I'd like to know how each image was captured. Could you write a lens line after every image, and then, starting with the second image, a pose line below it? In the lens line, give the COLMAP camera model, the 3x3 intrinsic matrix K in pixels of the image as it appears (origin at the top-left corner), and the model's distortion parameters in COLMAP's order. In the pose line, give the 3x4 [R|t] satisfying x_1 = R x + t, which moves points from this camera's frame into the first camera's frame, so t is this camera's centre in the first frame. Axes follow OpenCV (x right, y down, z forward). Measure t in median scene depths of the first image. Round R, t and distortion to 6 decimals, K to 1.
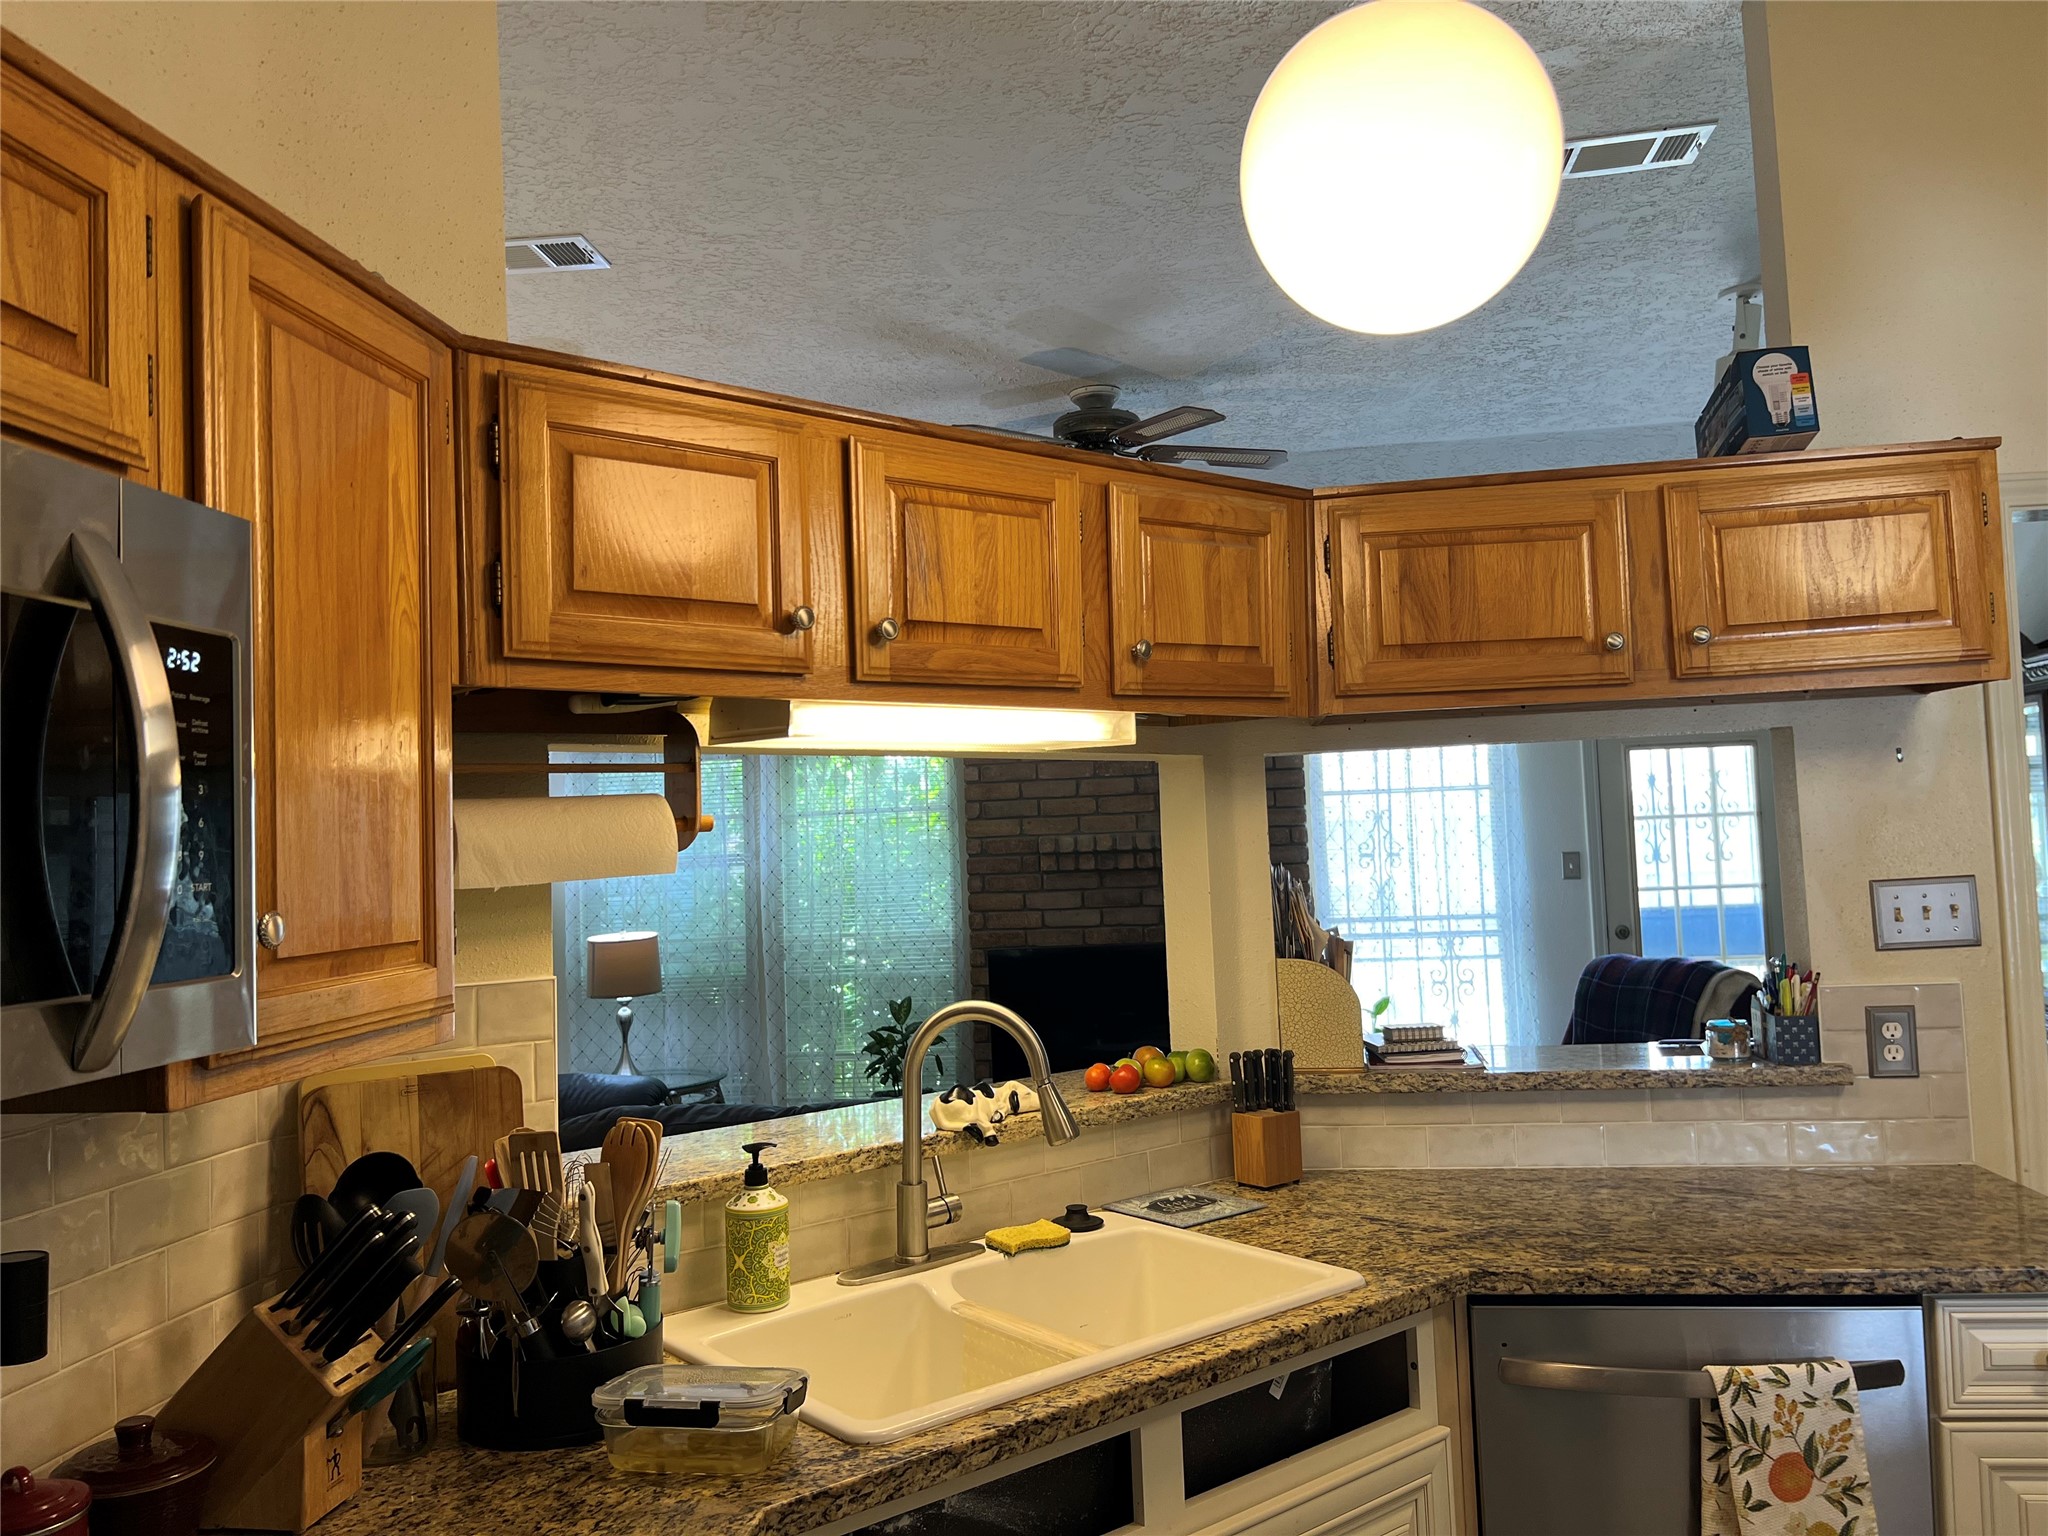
lens RADIAL K [[1533.9, 0, 1022.5], [0, 1533.9, 776.0], [0, 0, 1]] dist [0.058783, -0.067607]
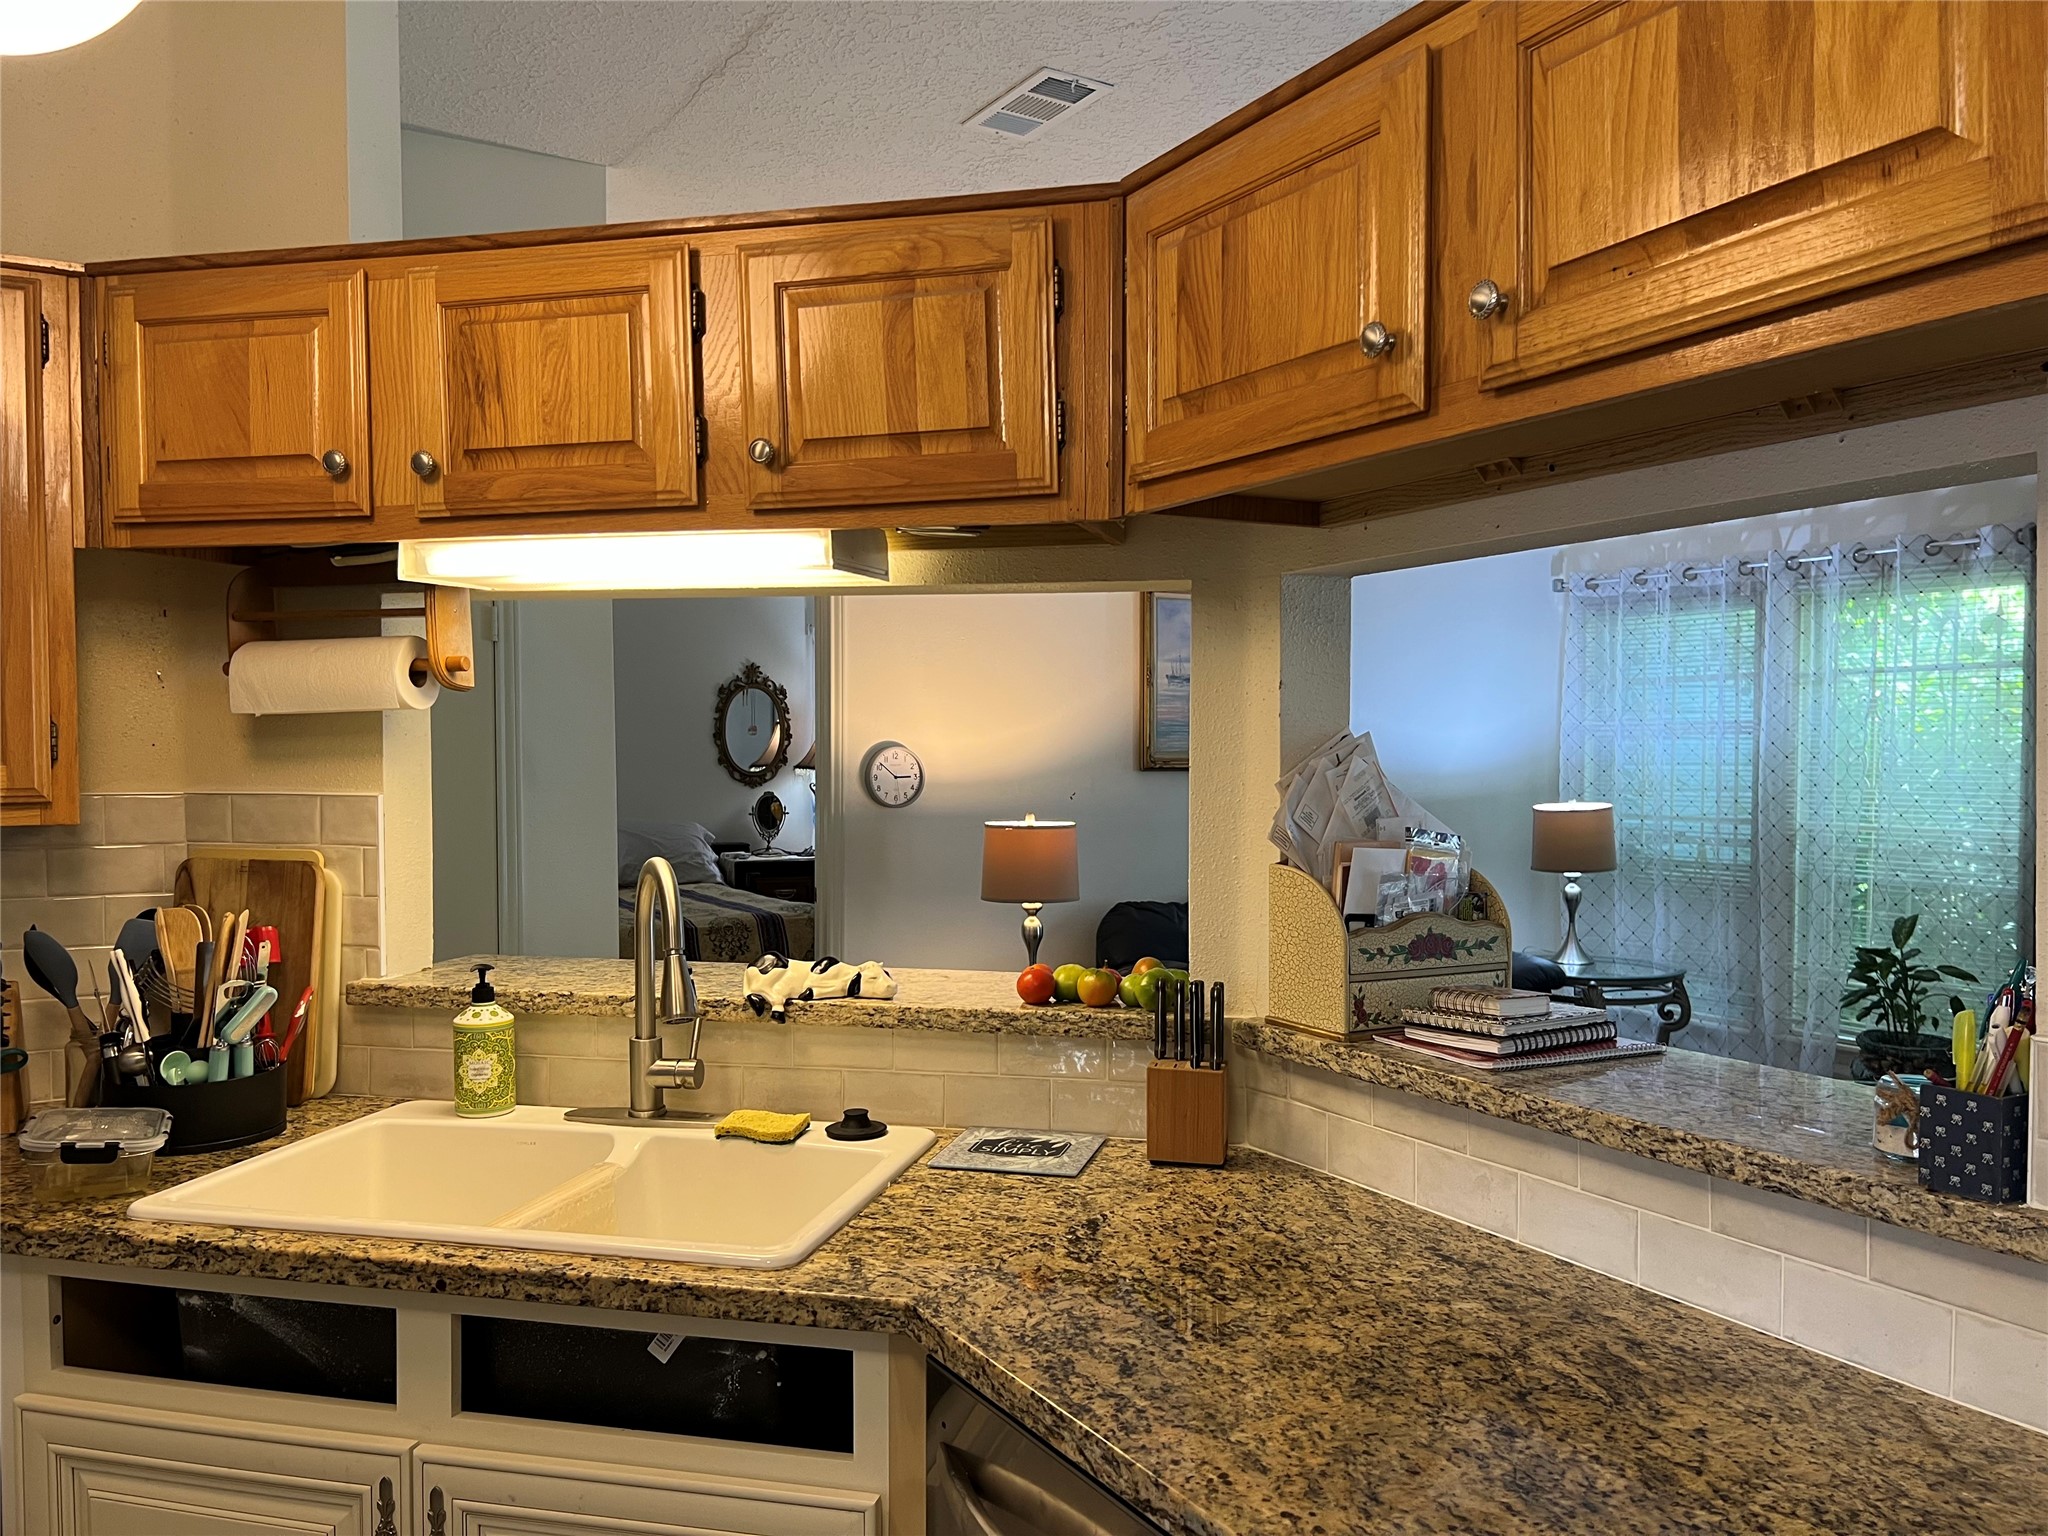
lens RADIAL K [[1533.9, 0, 1009.2], [0, 1533.9, 783.4], [0, 0, 1]] dist [0.058783, -0.067607]
pose [[0.609483, 0.060414, -0.790494, 0.897359], [0.013431, 0.996162, 0.086488, 0.026864], [0.792685, -0.063331, 0.606333, 0.657624]]
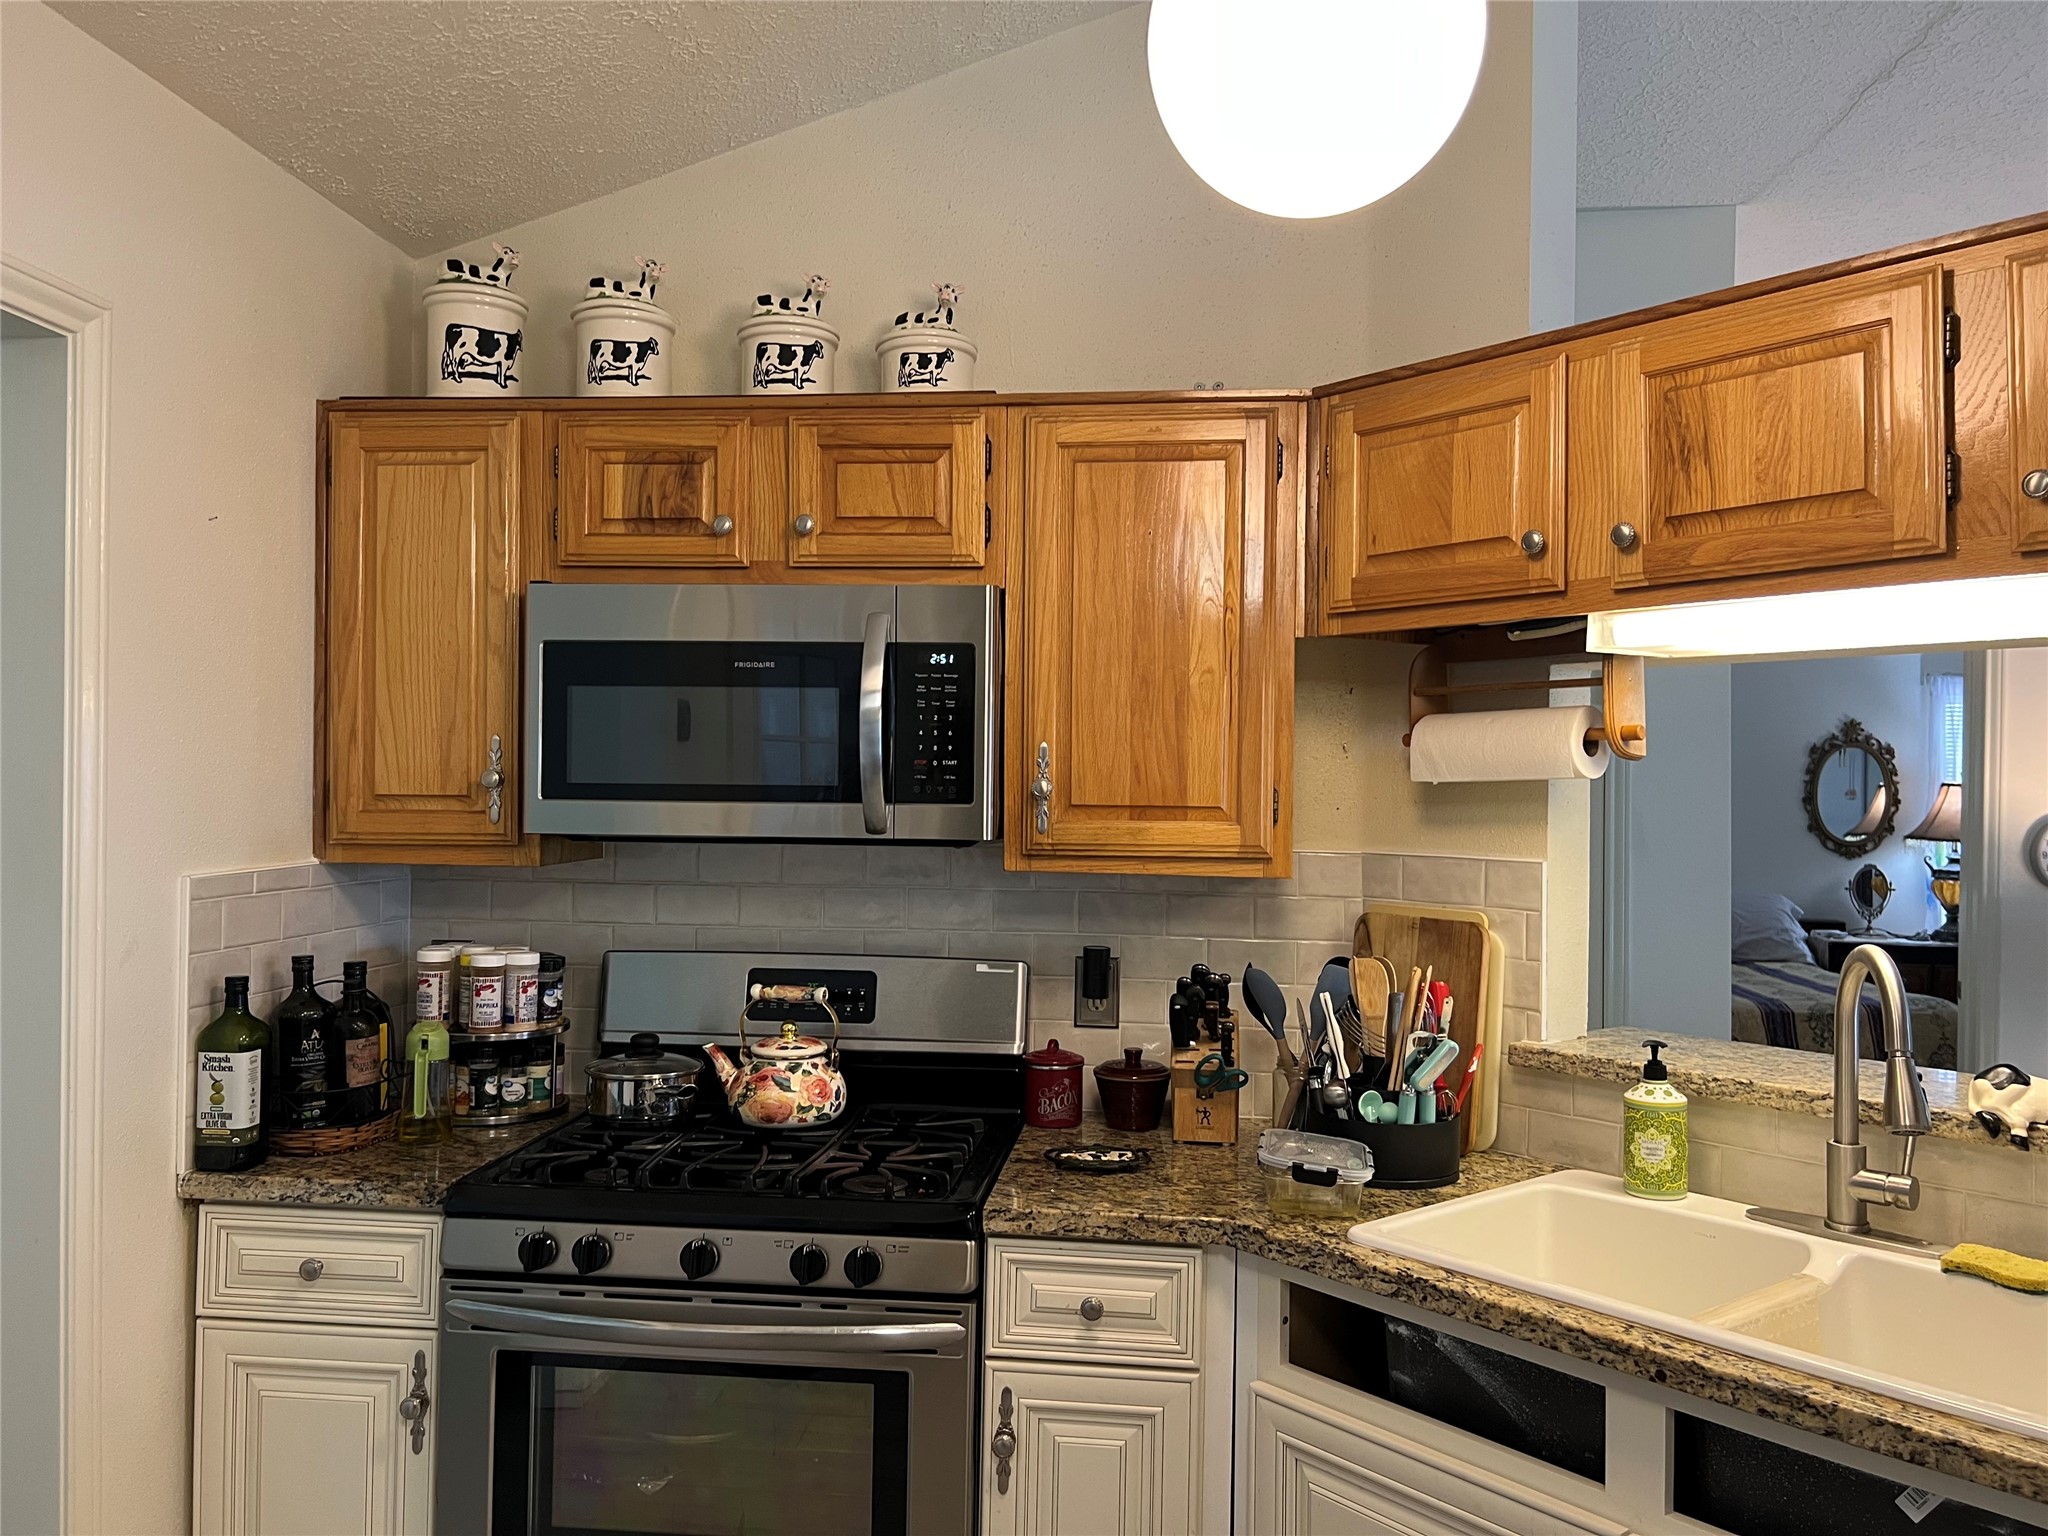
lens RADIAL K [[1533.9, 0, 1037.5], [0, 1533.9, 787.1], [0, 0, 1]] dist [0.058783, -0.067607]
pose [[0.025184, 0.035291, -0.999060, 0.861401], [0.031802, 0.998843, 0.036085, 0.017553], [0.999177, -0.032681, 0.024032, 0.572980]]
